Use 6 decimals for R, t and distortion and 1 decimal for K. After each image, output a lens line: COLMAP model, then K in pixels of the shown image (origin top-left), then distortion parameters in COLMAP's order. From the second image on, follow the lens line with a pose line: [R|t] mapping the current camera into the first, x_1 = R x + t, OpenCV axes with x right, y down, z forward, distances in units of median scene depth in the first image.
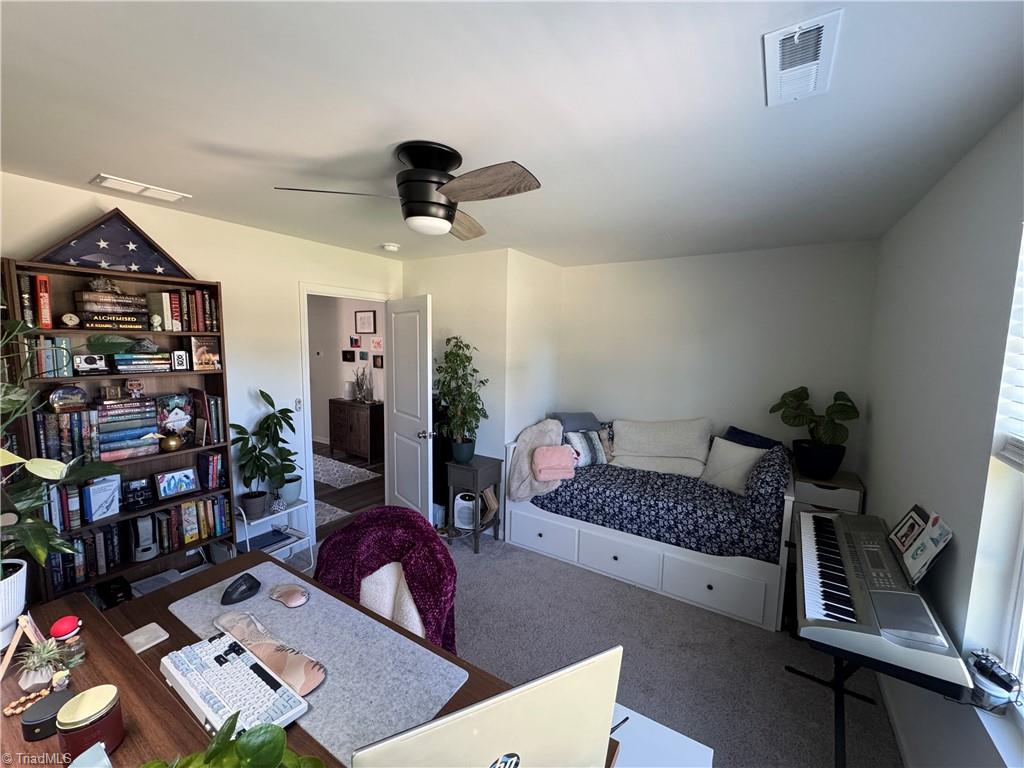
lens RADIAL K [[409.9, 0, 514.2], [0, 409.9, 383.5], [0, 0, 1]] dist [-0.005029, 0.000557]
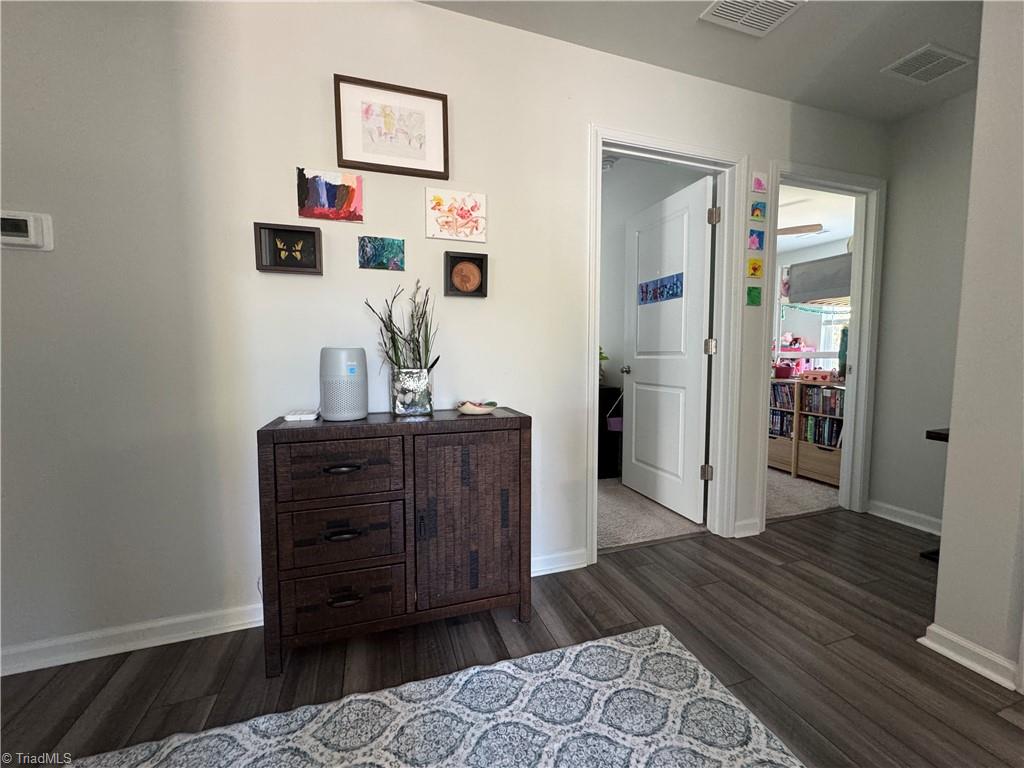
lens RADIAL K [[409.9, 0, 510.2], [0, 409.9, 381.4], [0, 0, 1]] dist [-0.005029, 0.000557]
pose [[0.618105, -0.079115, 0.782104, -0.534664], [0.096615, 0.995025, 0.024297, 0.019849], [-0.780136, 0.060545, 0.622674, 0.765188]]
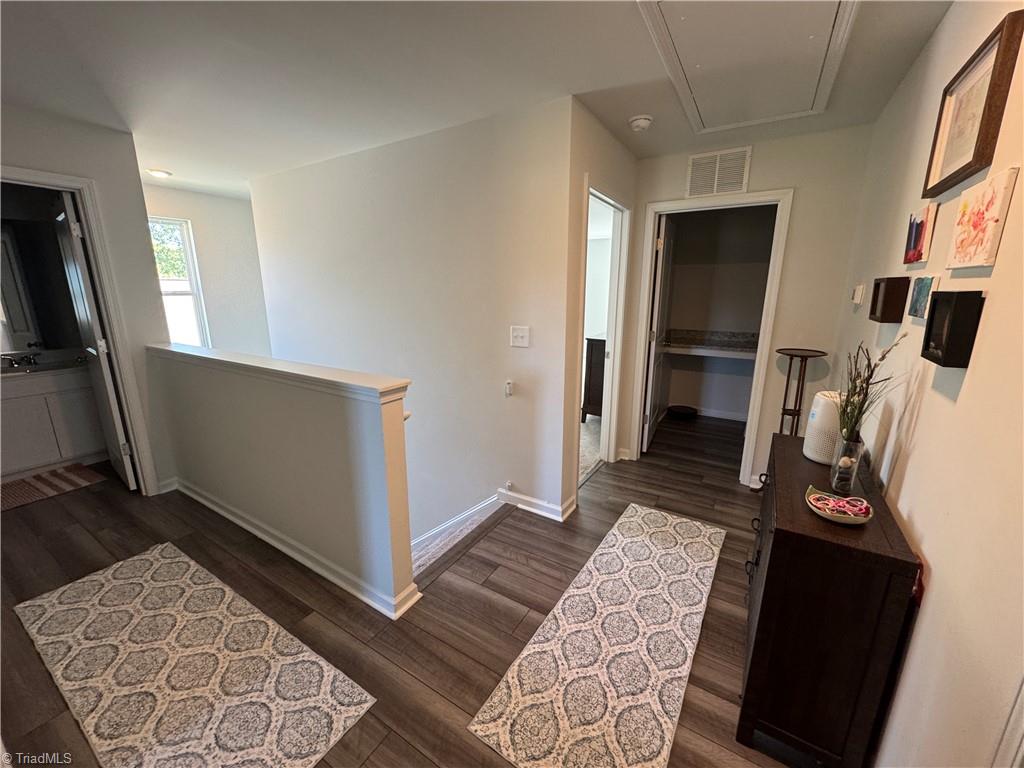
lens RADIAL K [[409.9, 0, 511.2], [0, 409.9, 383.4], [0, 0, 1]] dist [-0.005029, 0.000557]
pose [[0.025485, 0.214478, -0.976396, -0.148918], [-0.101590, 0.972213, 0.210907, -0.047211], [0.994500, 0.093817, 0.046566, 0.776242]]
